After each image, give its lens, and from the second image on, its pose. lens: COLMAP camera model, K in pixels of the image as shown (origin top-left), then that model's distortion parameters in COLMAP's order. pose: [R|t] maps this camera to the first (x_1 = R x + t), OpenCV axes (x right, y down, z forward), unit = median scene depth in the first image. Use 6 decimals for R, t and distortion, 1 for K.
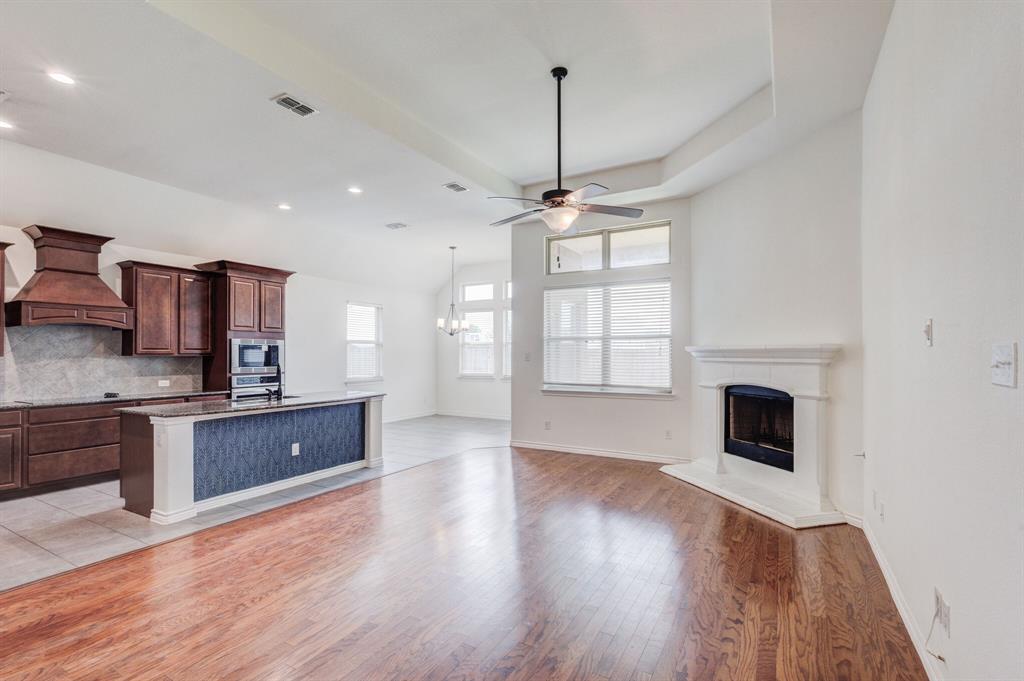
lens RADIAL K [[475.2, 0, 511.3], [0, 475.2, 348.9], [0, 0, 1]] dist [0.013163, -0.004195]
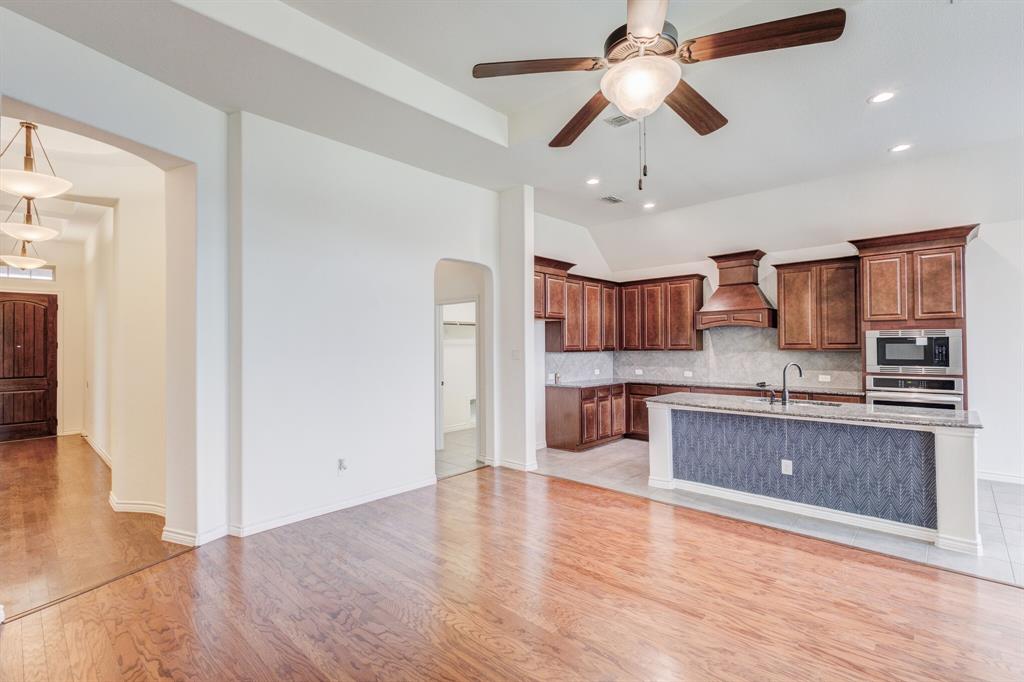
lens RADIAL K [[475.2, 0, 513.5], [0, 475.2, 338.8], [0, 0, 1]] dist [0.013163, -0.004195]
pose [[-0.227283, -0.010491, -0.973772, 0.417330], [0.019368, 0.999695, -0.015290, -0.007700], [0.973636, -0.022335, -0.227011, 0.655555]]
